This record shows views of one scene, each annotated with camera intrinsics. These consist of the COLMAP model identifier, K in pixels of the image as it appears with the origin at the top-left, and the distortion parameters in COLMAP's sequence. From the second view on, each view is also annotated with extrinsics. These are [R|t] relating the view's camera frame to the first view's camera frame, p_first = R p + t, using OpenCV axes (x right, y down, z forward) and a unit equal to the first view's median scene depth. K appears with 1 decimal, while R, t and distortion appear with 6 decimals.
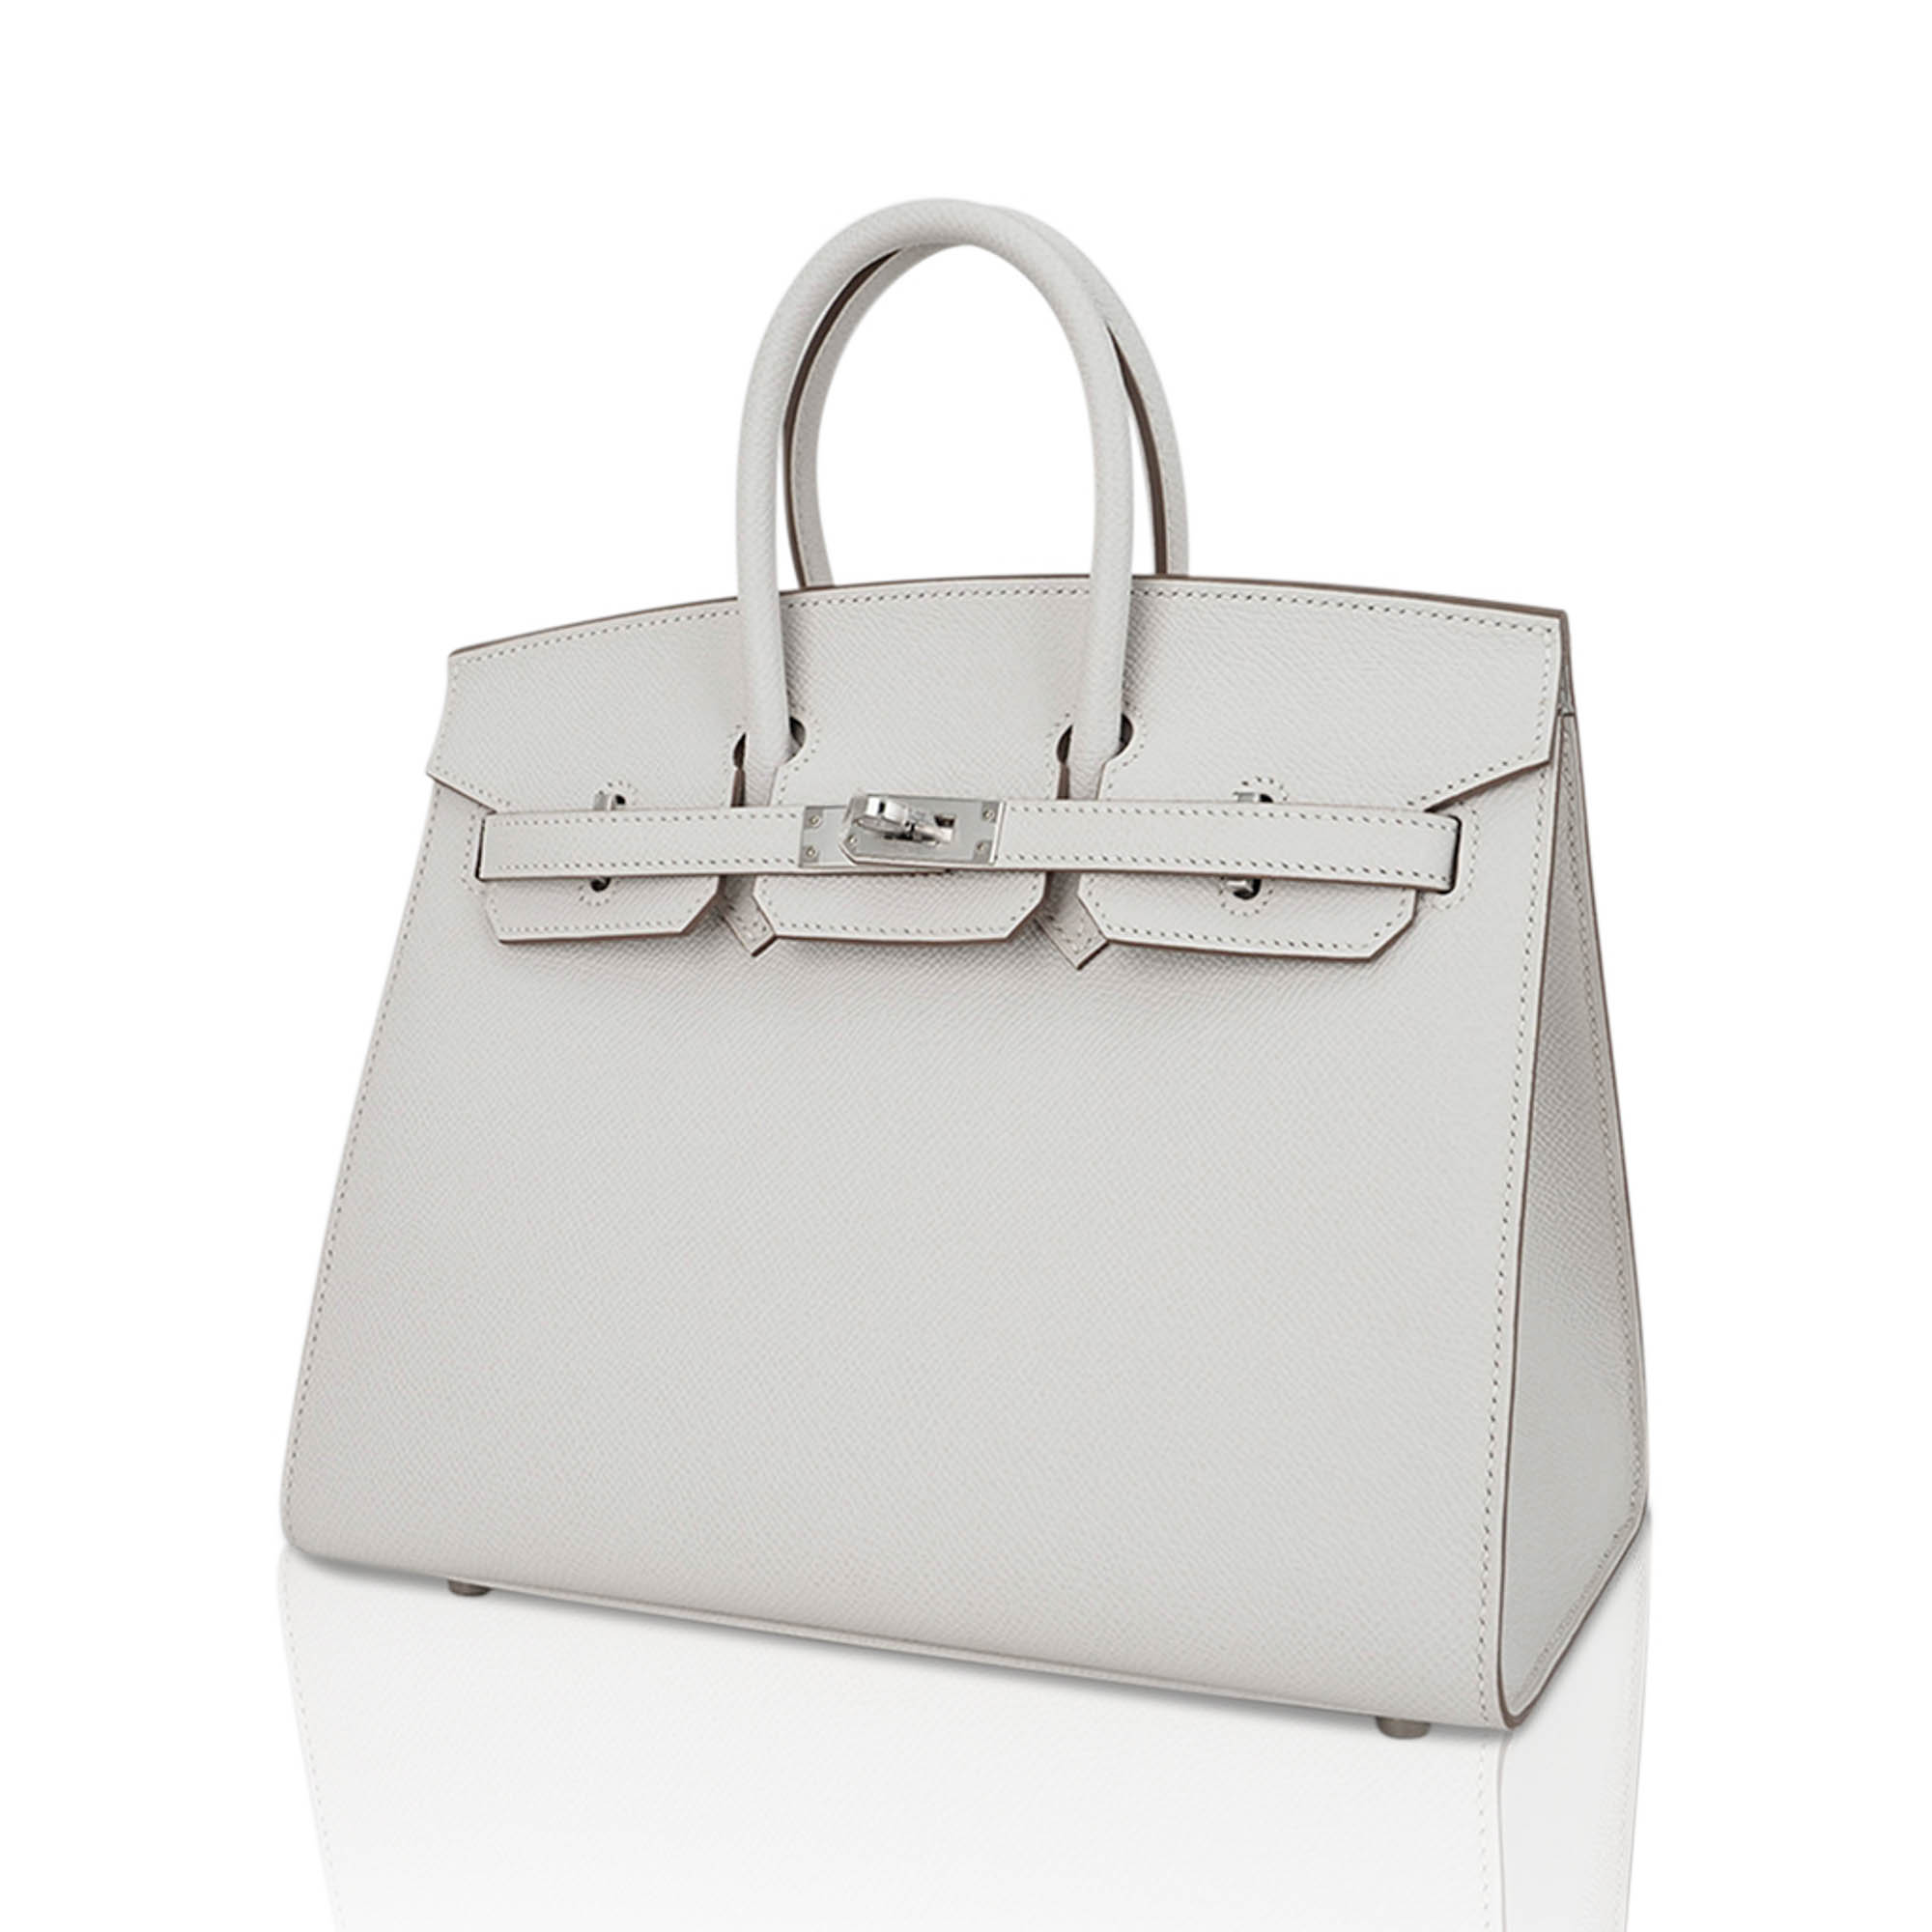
lens RADIAL K [[2316.9, 0, 968.3], [0, 2316.9, 961.4], [0, 0, 1]] dist [-0.013206, 0.000000]
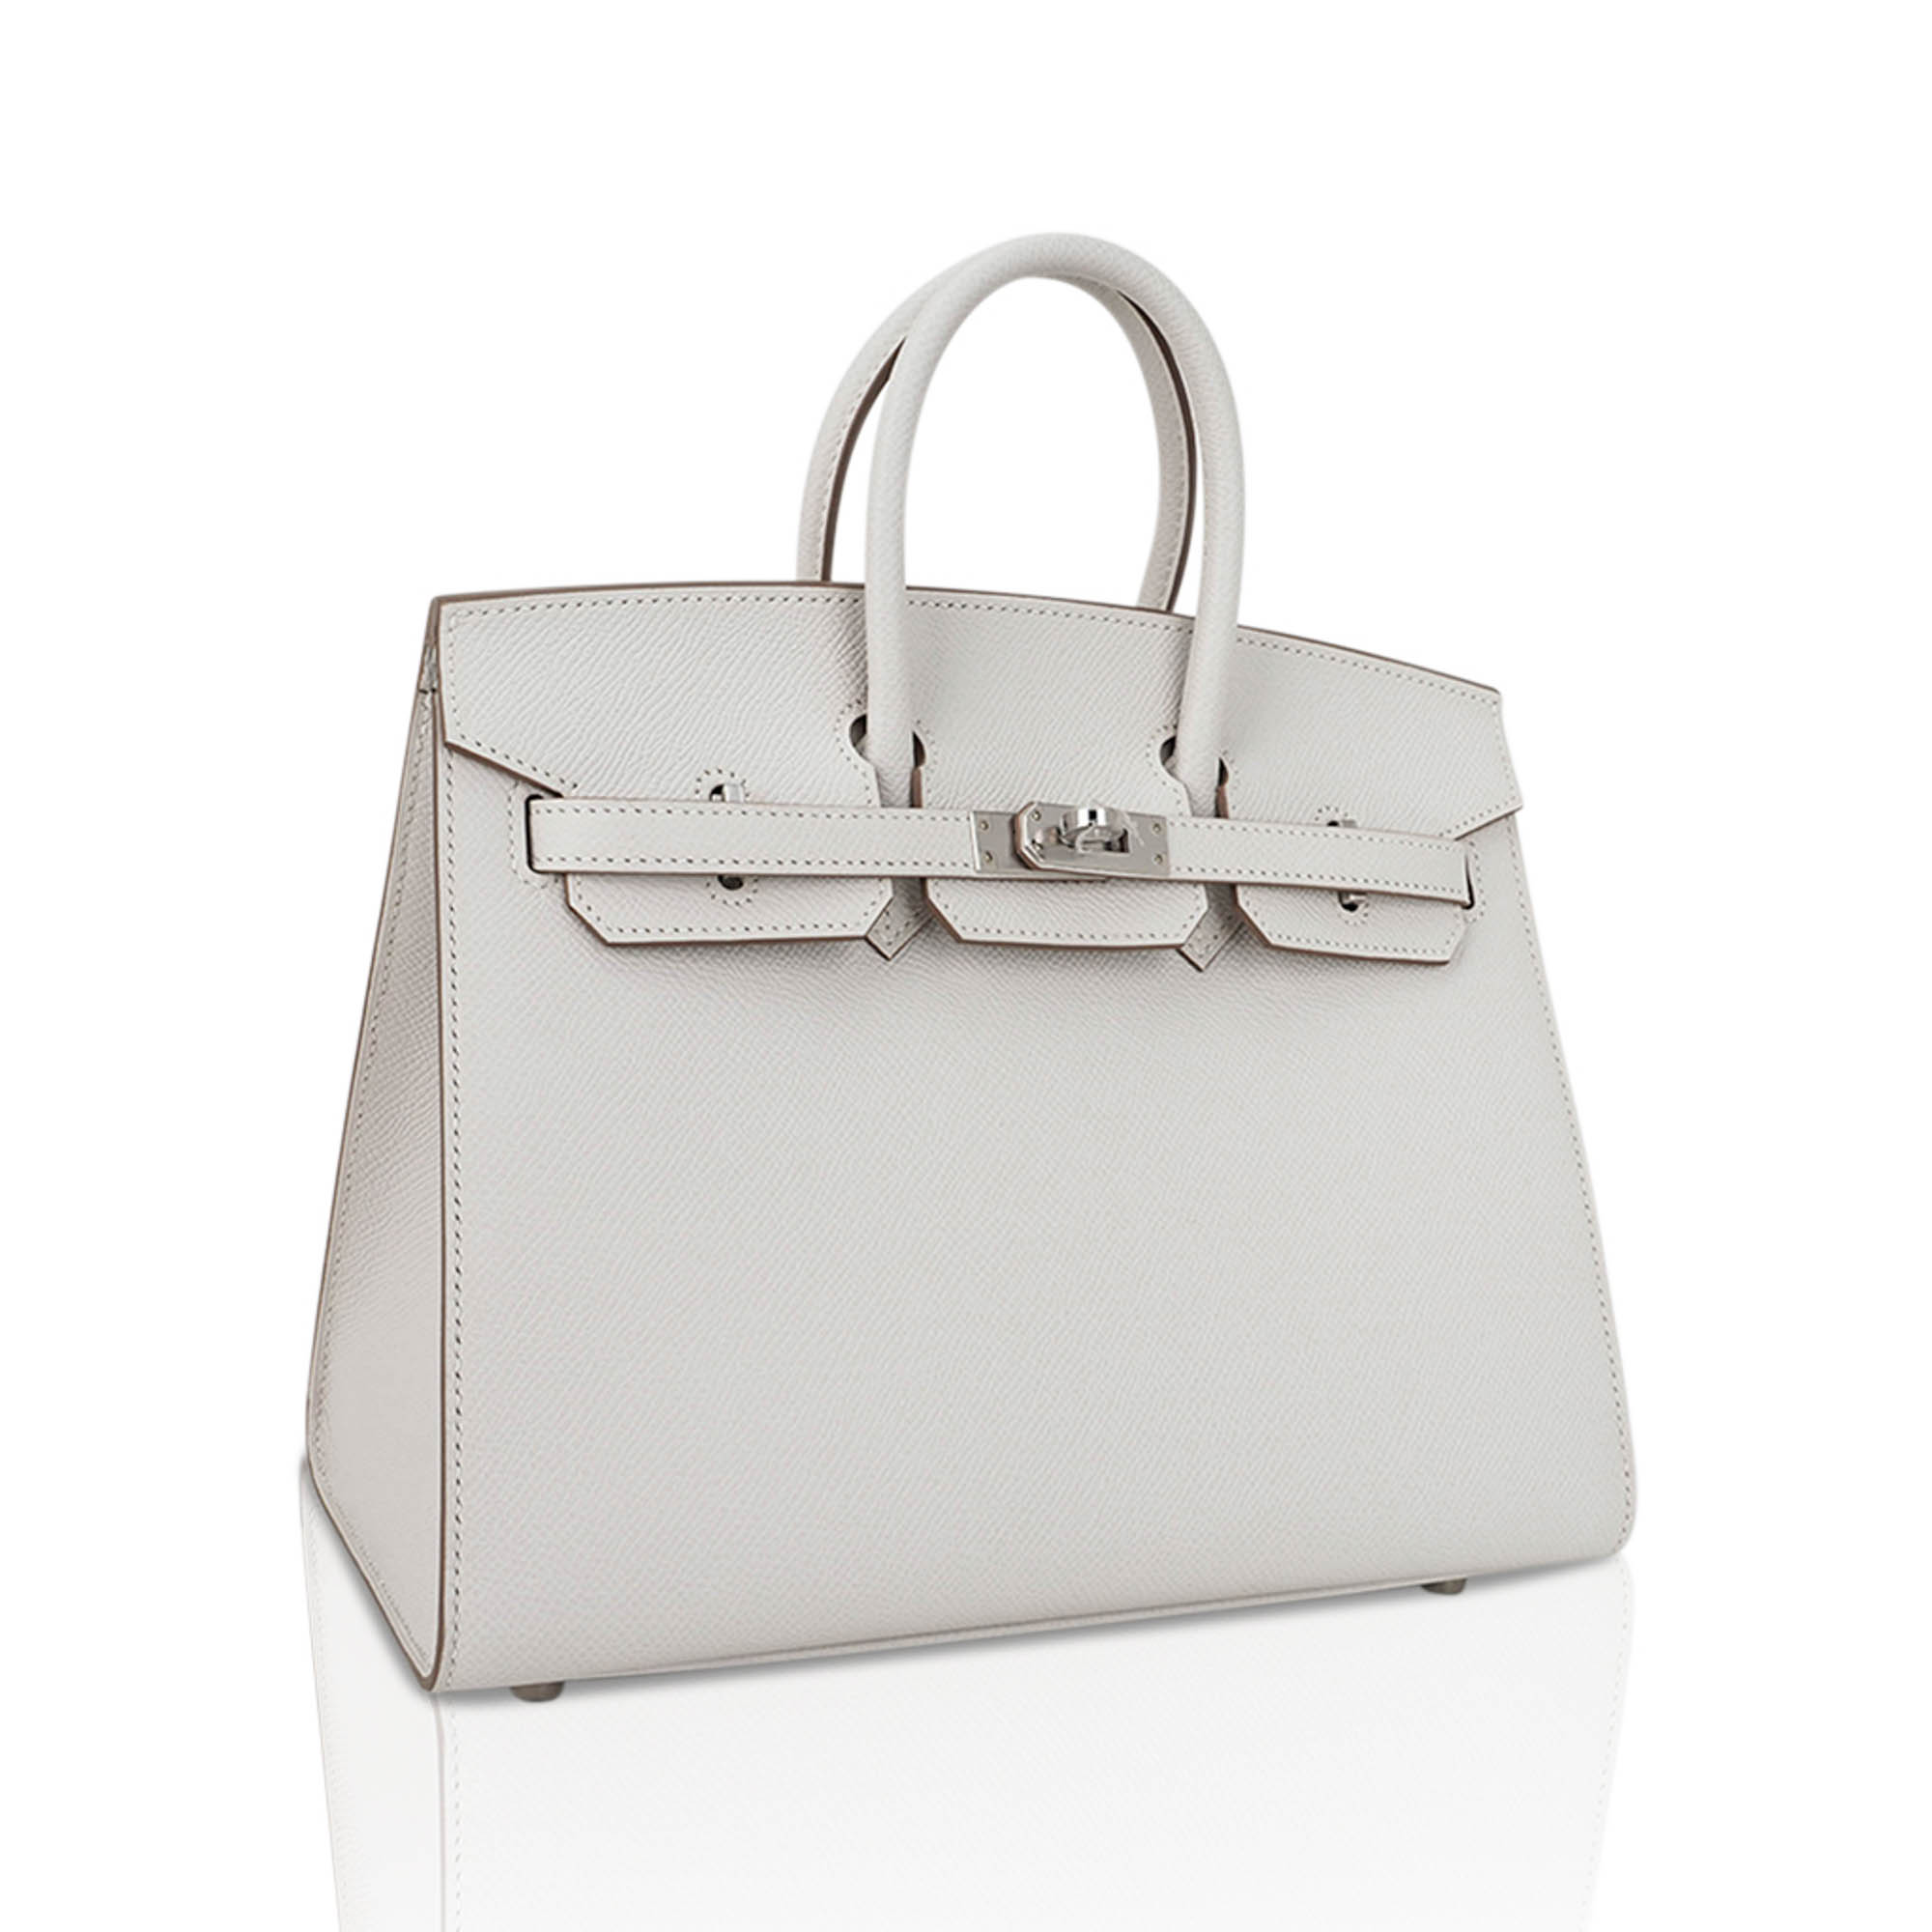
lens RADIAL K [[2316.9, 0, 959.1], [0, 2316.9, 968.4], [0, 0, 1]] dist [-0.013206, 0.000000]
pose [[0.682088, -0.010314, 0.731197, -0.809249], [-0.002983, 0.999853, 0.016886, -0.015836], [-0.731264, -0.013699, 0.681957, 0.325754]]
